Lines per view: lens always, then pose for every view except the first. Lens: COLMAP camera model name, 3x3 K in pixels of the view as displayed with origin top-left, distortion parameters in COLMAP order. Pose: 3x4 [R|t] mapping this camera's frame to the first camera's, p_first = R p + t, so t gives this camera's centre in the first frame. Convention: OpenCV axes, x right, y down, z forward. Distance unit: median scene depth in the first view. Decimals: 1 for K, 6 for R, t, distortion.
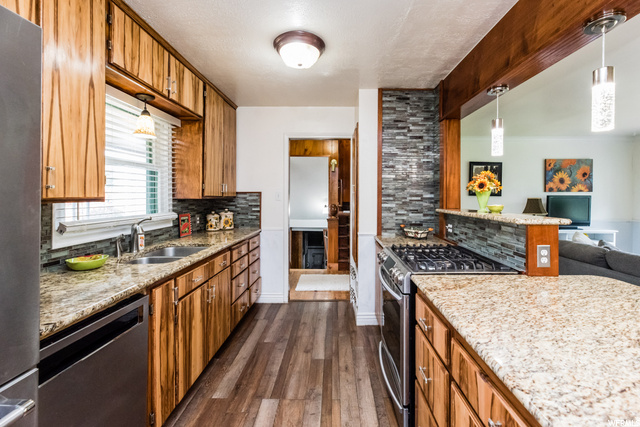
lens RADIAL K [[274.5, 0, 294.2], [0, 274.5, 195.3], [0, 0, 1]] dist [0.000434, 0.000053]
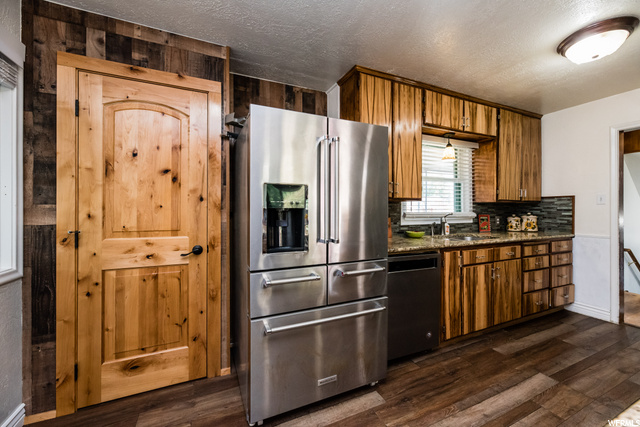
lens RADIAL K [[231.0, 0, 339.9], [0, 231.0, 209.5], [0, 0, 1]] dist [0.000189, 0.000038]
pose [[0.505975, -0.001378, -0.862547, 0.207301], [0.000230, 0.999999, -0.001463, 0.047586], [0.862548, 0.000541, 0.505975, -0.142398]]
